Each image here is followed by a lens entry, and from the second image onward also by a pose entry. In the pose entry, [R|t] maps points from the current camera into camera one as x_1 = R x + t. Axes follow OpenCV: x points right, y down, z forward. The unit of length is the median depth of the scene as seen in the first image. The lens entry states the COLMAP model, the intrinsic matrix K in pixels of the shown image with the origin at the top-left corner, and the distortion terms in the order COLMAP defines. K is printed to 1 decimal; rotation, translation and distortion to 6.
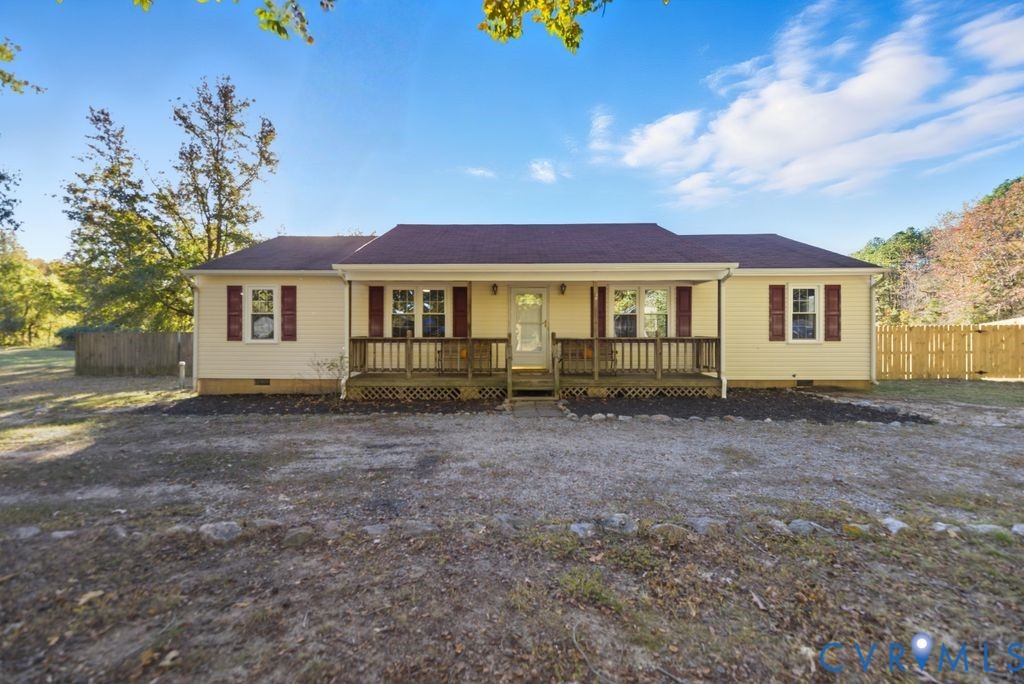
lens RADIAL K [[448.7, 0, 512.0], [0, 448.7, 324.5], [0, 0, 1]] dist [-0.003326, -0.000263]
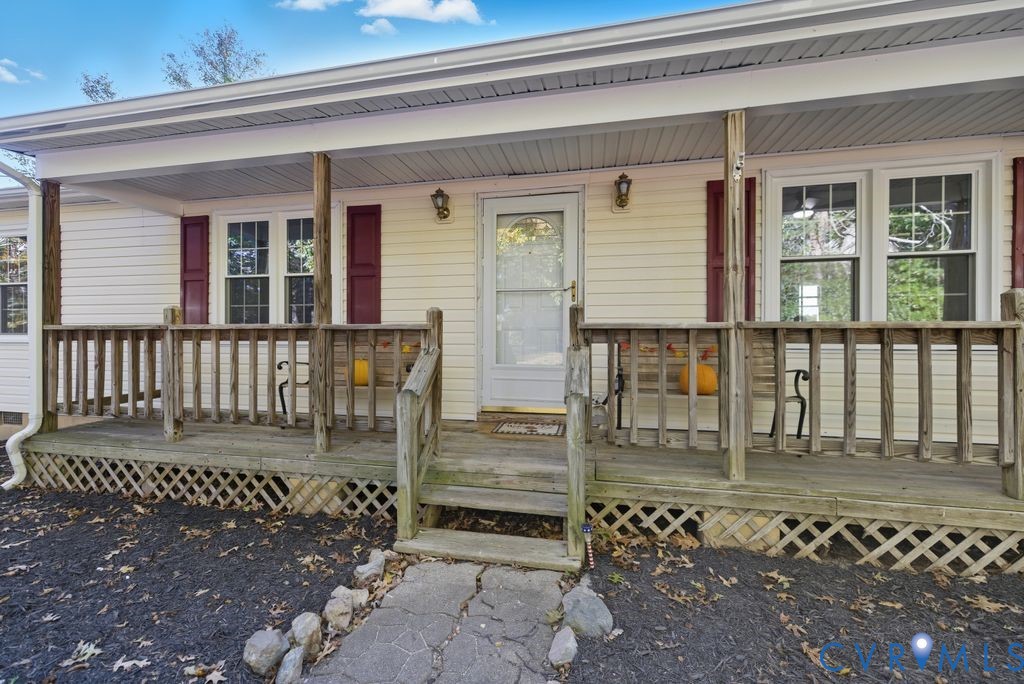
lens RADIAL K [[448.7, 0, 512.0], [0, 448.7, 324.5], [0, 0, 1]] dist [-0.003326, -0.000263]
pose [[0.976671, -0.005535, -0.214670, 0.115850], [0.009116, 0.999835, 0.015697, 0.026135], [0.214548, -0.017287, 0.976561, 0.716700]]
